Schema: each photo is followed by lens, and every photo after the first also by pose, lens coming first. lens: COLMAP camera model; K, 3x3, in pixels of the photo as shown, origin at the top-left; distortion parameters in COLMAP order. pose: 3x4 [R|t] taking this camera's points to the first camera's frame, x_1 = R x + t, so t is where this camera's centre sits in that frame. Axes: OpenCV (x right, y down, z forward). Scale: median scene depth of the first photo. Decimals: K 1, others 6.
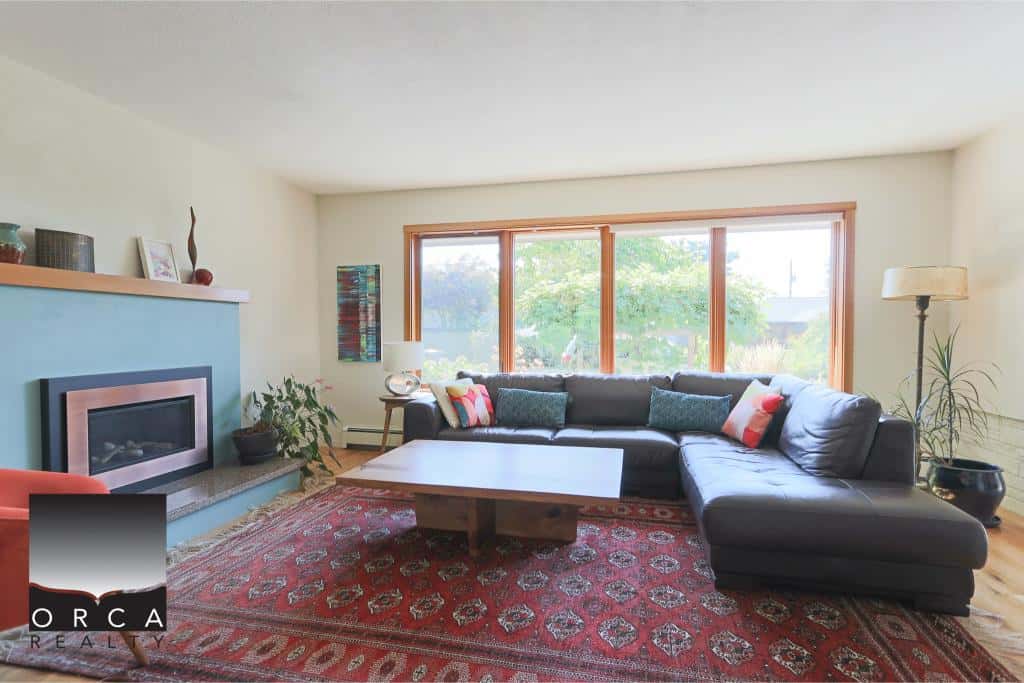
lens RADIAL K [[518.9, 0, 509.4], [0, 518.9, 345.1], [0, 0, 1]] dist [0.007845, 0.000051]
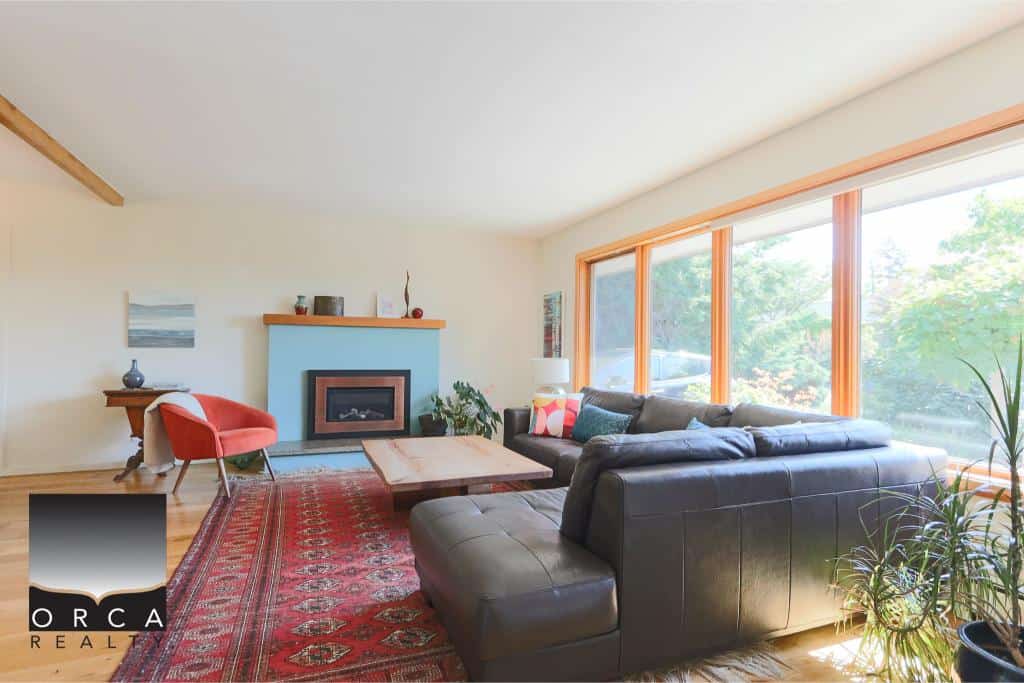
lens RADIAL K [[518.9, 0, 507.9], [0, 518.9, 349.2], [0, 0, 1]] dist [0.007845, 0.000051]
pose [[0.578483, 0.004157, -0.815684, 0.702091], [-0.031092, 0.999373, -0.016957, -0.003230], [0.815101, 0.035171, 0.578250, 0.269228]]
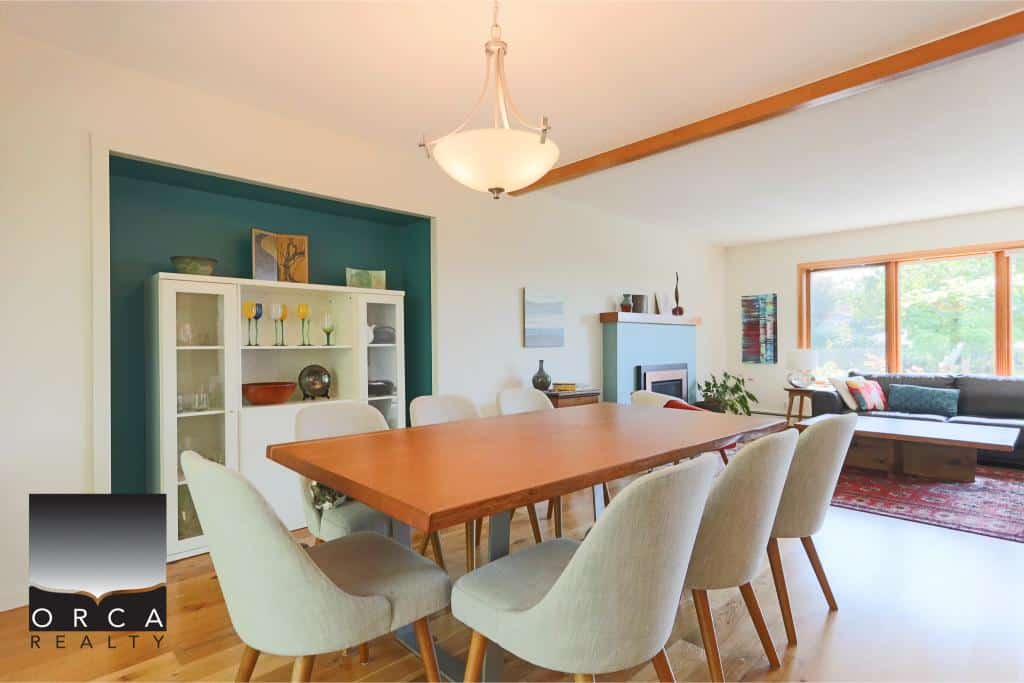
lens RADIAL K [[518.9, 0, 506.2], [0, 518.9, 345.7], [0, 0, 1]] dist [0.007845, 0.000051]
pose [[0.838132, -0.004403, -0.545450, -0.111542], [-0.005345, 0.999853, -0.016284, 0.012166], [0.545442, 0.016563, 0.837985, -0.622265]]
